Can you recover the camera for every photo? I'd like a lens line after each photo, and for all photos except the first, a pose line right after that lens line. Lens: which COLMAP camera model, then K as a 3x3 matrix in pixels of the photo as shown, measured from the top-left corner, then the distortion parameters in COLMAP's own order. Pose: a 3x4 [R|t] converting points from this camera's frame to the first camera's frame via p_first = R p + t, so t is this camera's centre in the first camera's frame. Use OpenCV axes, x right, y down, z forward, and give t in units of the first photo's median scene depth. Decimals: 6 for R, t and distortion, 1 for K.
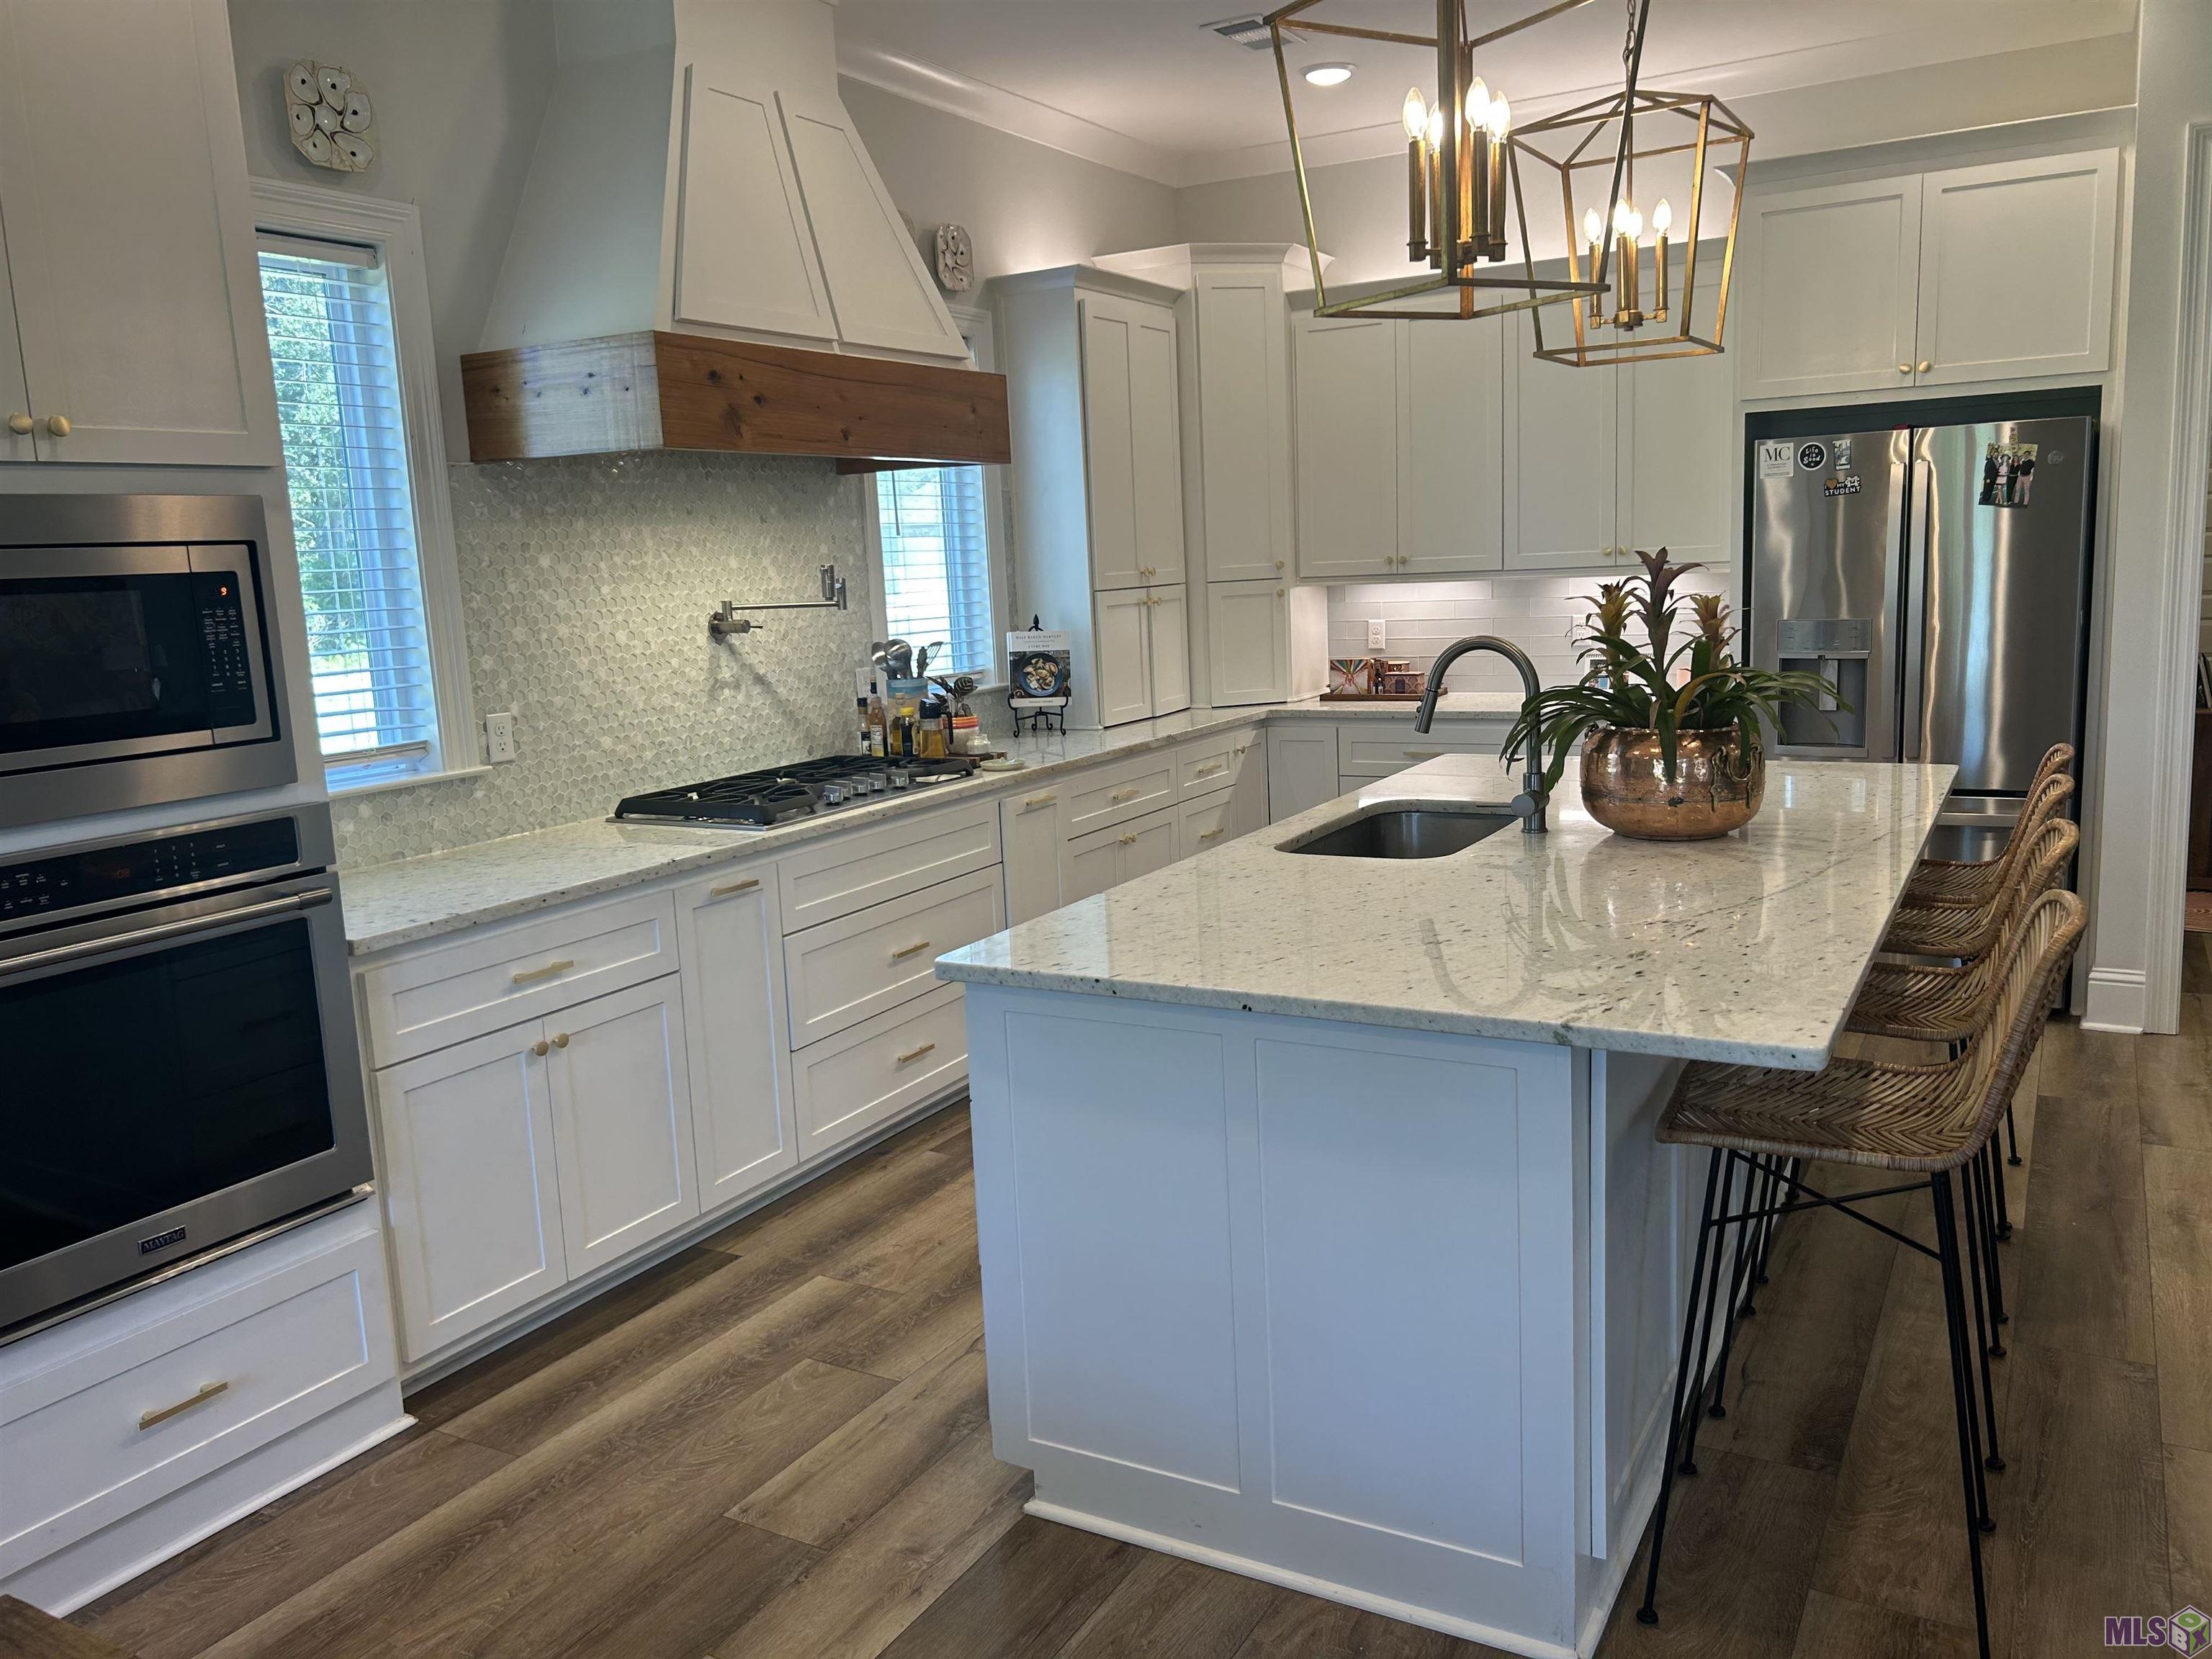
lens RADIAL K [[1675.4, 0, 1118.3], [0, 1675.4, 820.3], [0, 0, 1]] dist [0.032798, -0.026237]
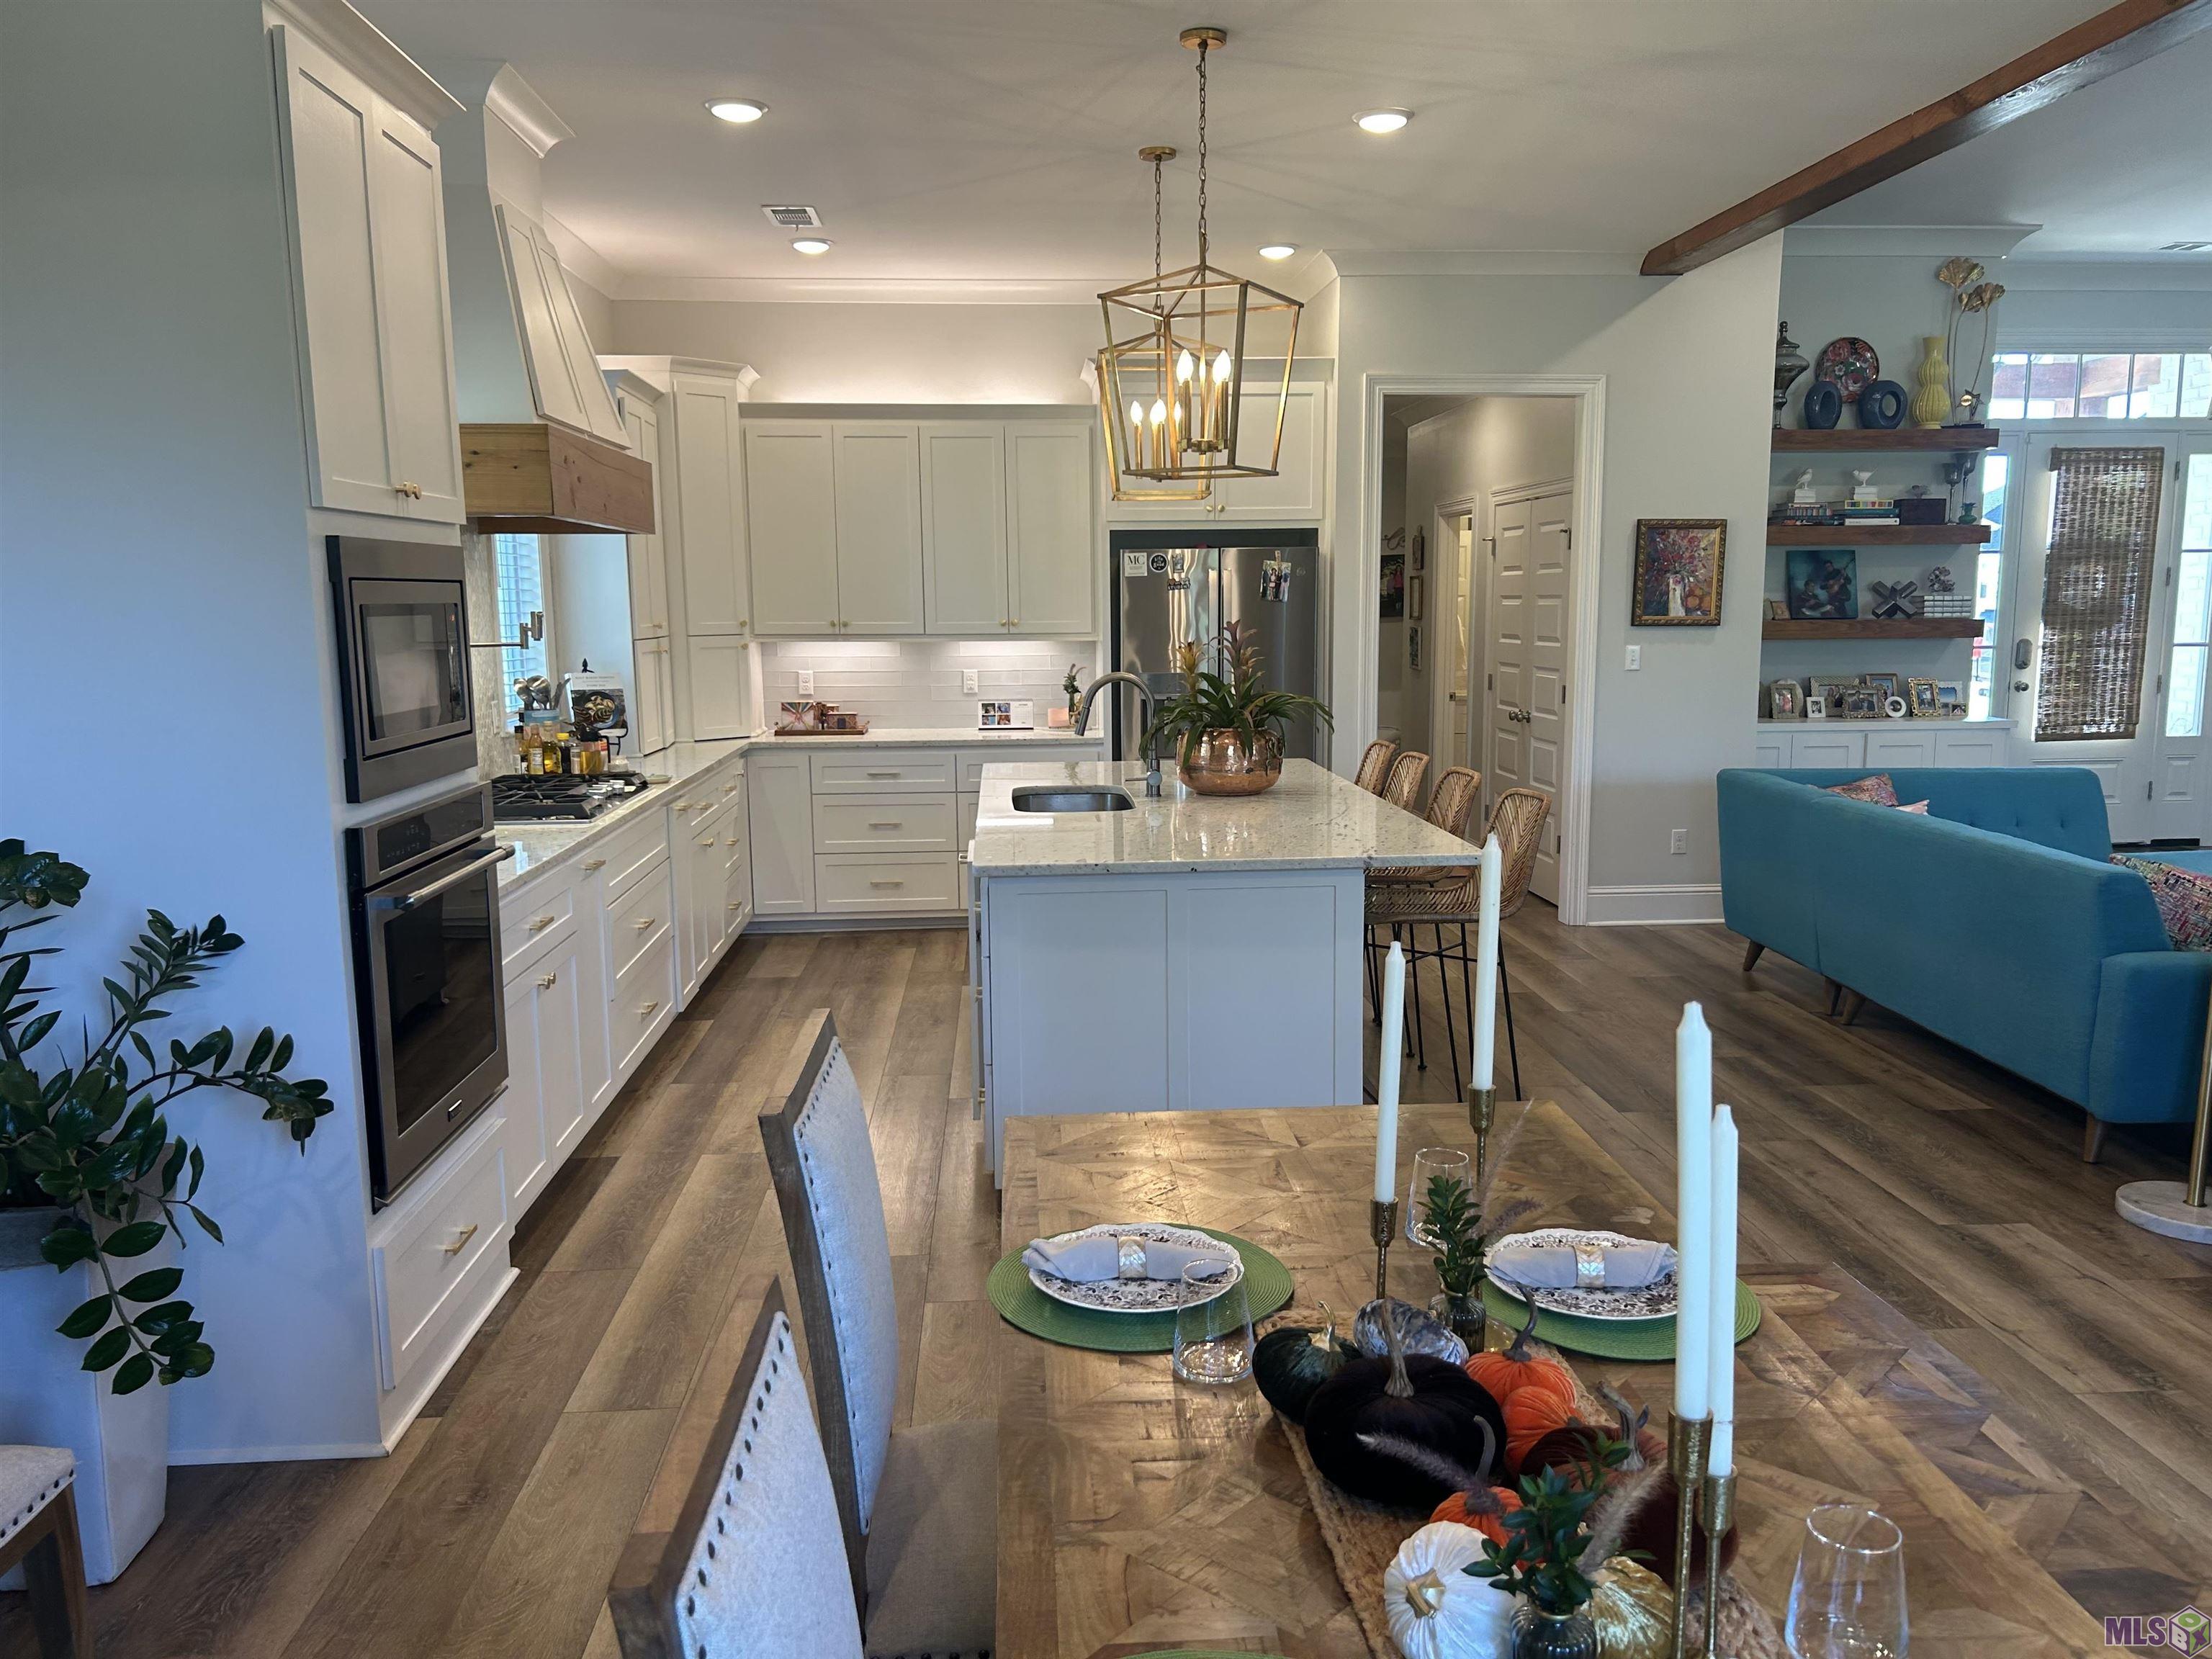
lens RADIAL K [[1675.4, 0, 1115.7], [0, 1675.4, 835.6], [0, 0, 1]] dist [0.032798, -0.026237]
pose [[0.834731, -0.041189, 0.549116, -0.458542], [0.059957, 0.998068, -0.016278, 0.047835], [-0.547385, 0.046511, 0.835588, -0.204619]]
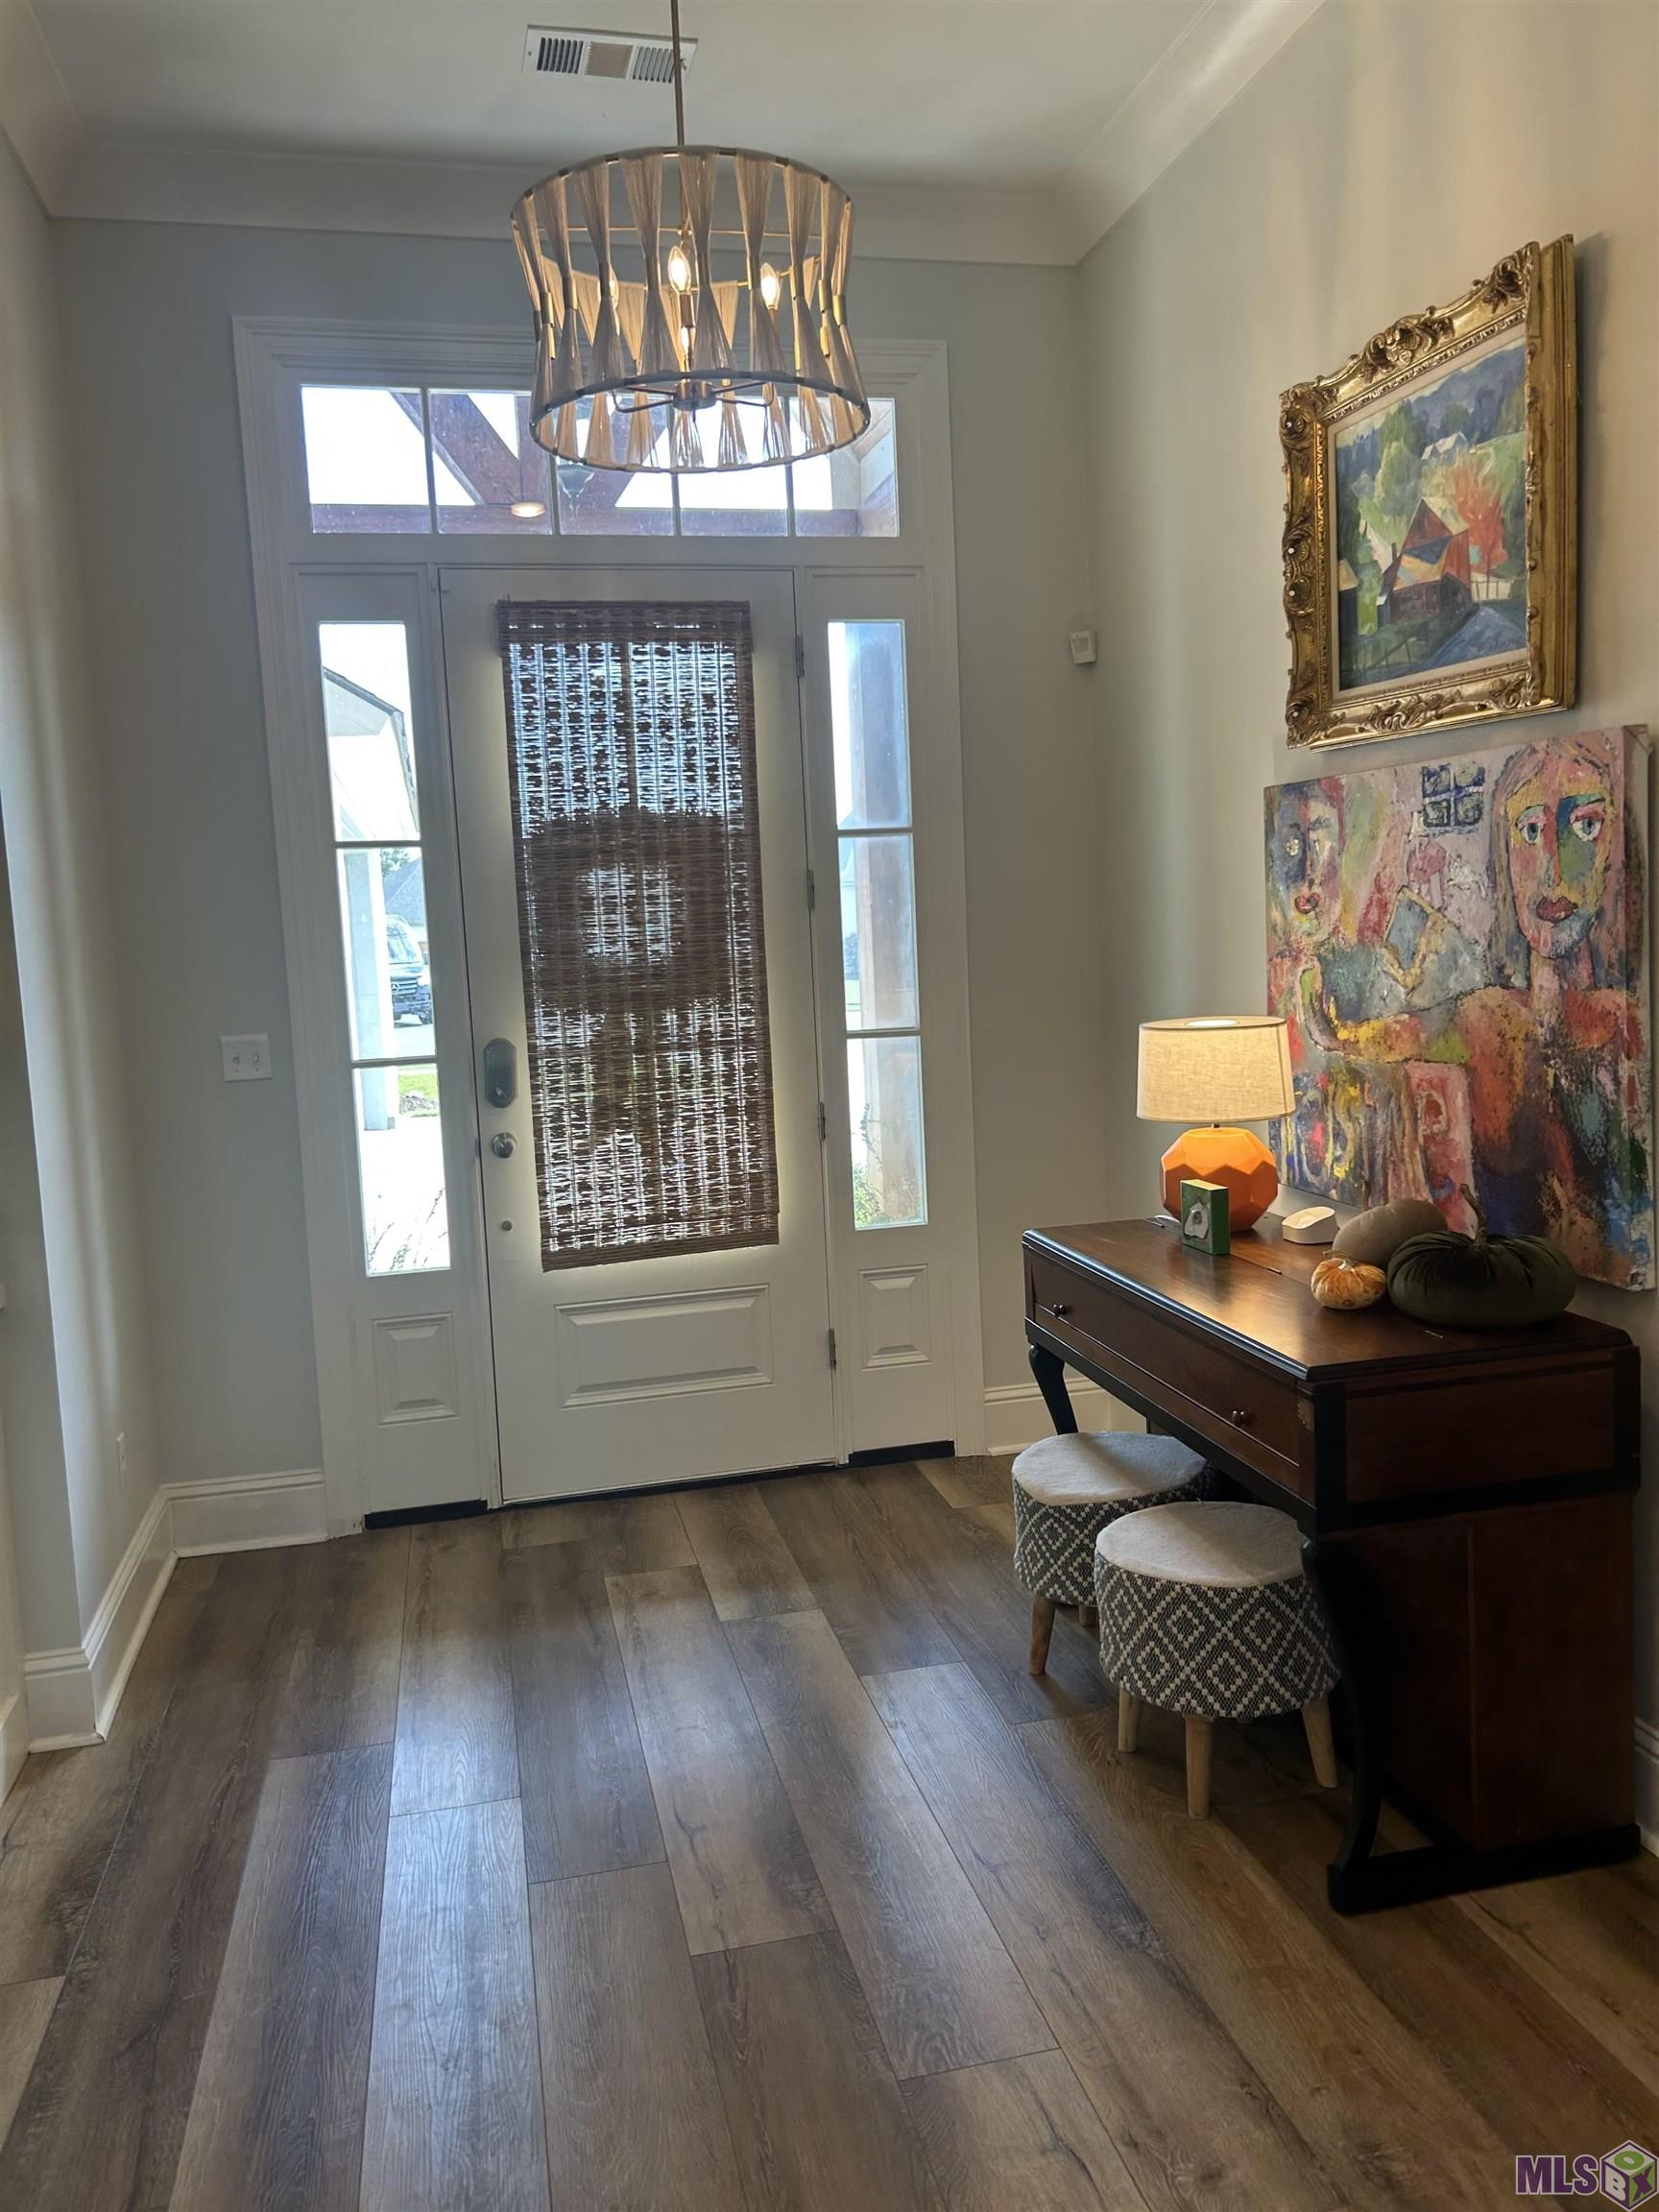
lens RADIAL K [[1675.4, 0, 851.5], [0, 1675.4, 1117.4], [0, 0, 1]] dist [0.032798, -0.026237]
pose [[0.728644, -0.066738, 0.681633, 1.112161], [0.121147, 0.992107, -0.032365, -0.063825], [-0.674093, 0.106160, 0.730978, 0.112288]]
